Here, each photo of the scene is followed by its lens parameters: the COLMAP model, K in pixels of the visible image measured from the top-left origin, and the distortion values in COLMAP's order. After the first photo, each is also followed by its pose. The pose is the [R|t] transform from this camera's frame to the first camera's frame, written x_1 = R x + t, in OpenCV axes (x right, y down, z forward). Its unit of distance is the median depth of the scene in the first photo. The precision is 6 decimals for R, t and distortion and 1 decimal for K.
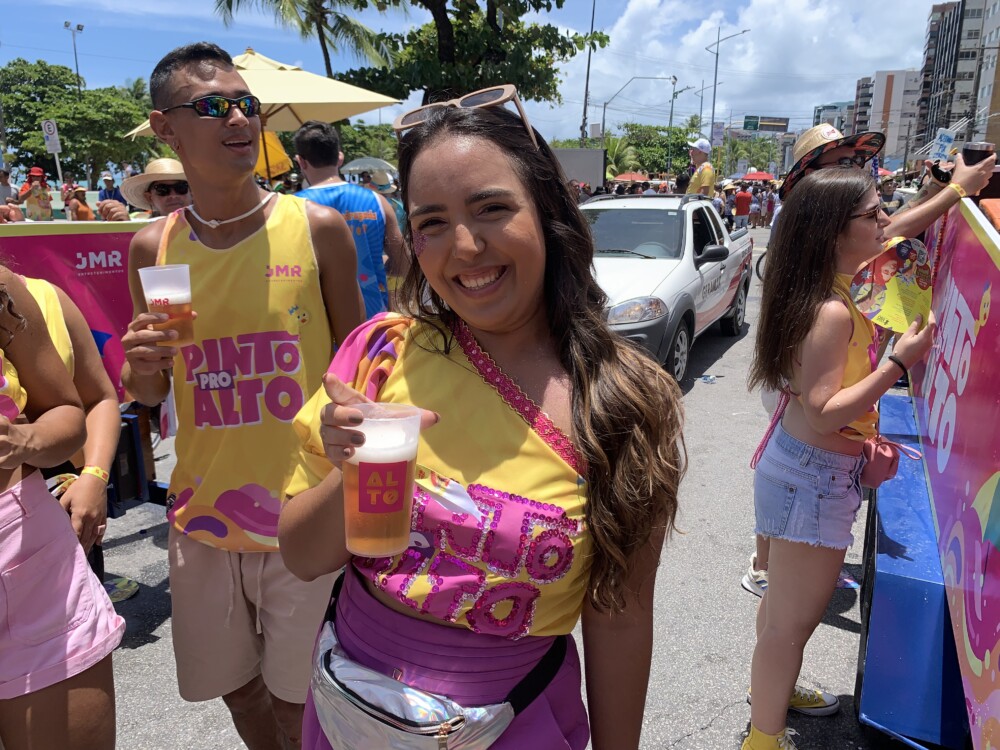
lens RADIAL K [[772.2, 0, 499.9], [0, 772.2, 354.8], [0, 0, 1]] dist [-0.000100, 0.002201]
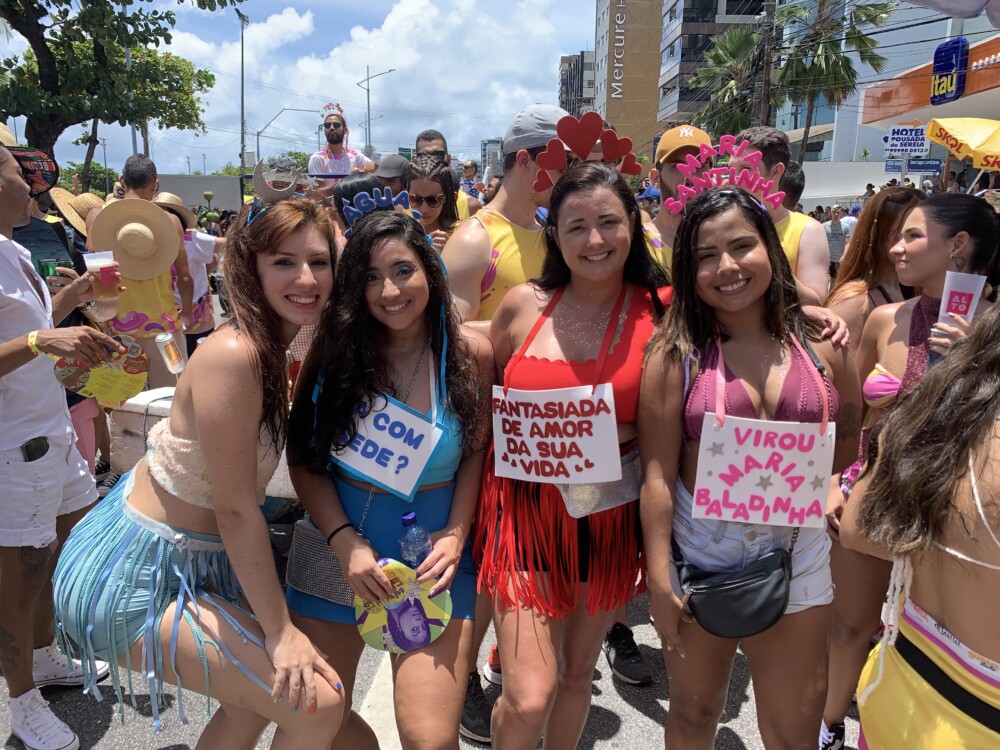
lens RADIAL K [[772.2, 0, 496.5], [0, 772.2, 361.1], [0, 0, 1]] dist [-0.000100, 0.002201]
pose [[0.927687, -0.074457, 0.365860, 0.019518], [0.084027, 0.996410, -0.010280, 0.008163], [-0.363782, 0.040279, 0.930613, -0.034162]]
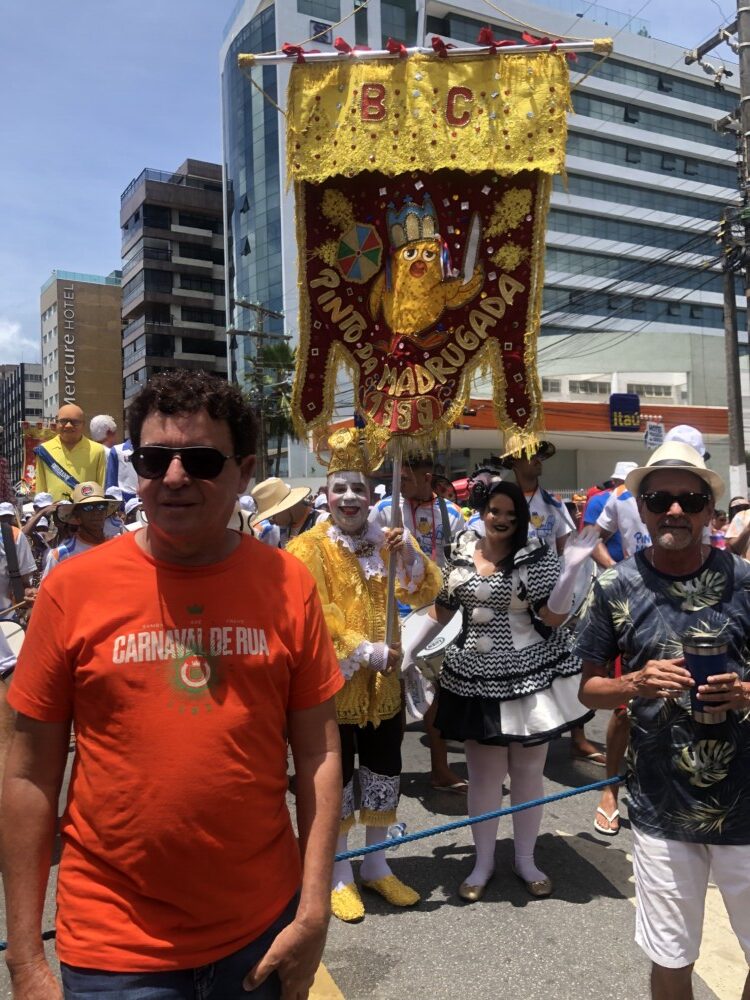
lens RADIAL K [[832.6, 0, 375.0], [0, 832.6, 499.7], [0, 0, 1]] dist [0.003299, 0.000727]
pose [[0.605207, -0.017395, 0.795878, -0.096117], [0.210956, 0.967524, -0.139269, 0.024619], [-0.767608, 0.252182, 0.589222, -0.113850]]
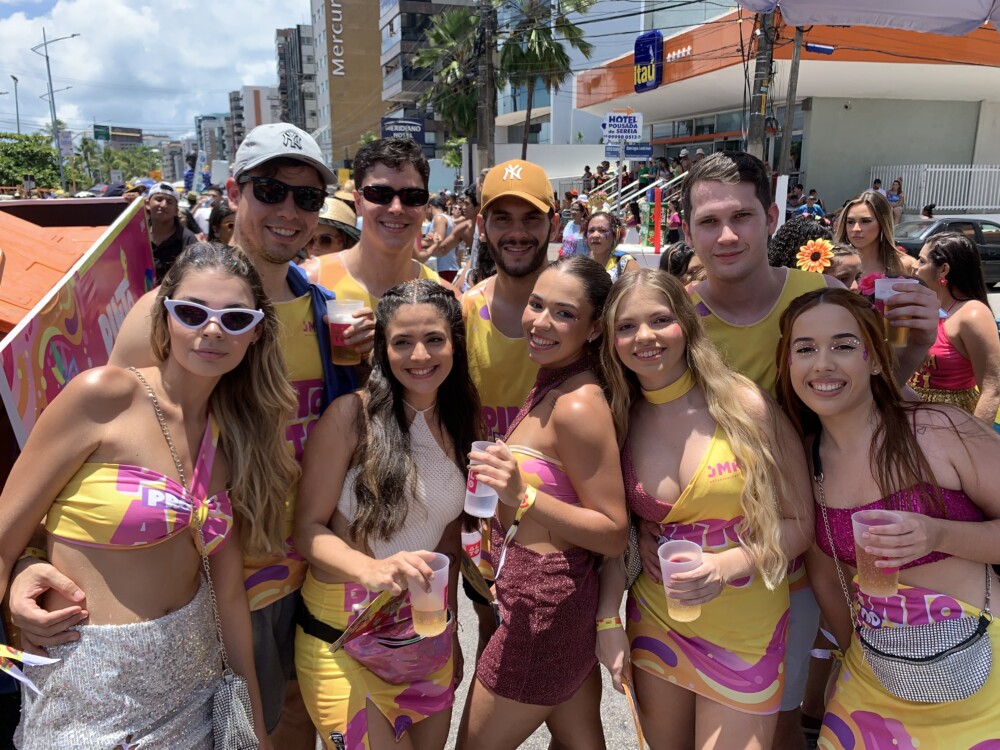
lens RADIAL K [[772.2, 0, 500.4], [0, 772.2, 364.9], [0, 0, 1]] dist [-0.000100, 0.002201]
pose [[0.749265, -0.161628, 0.642244, 0.024801], [0.160531, 0.985166, 0.060647, 0.003898], [-0.642519, 0.057660, 0.764097, -0.024911]]
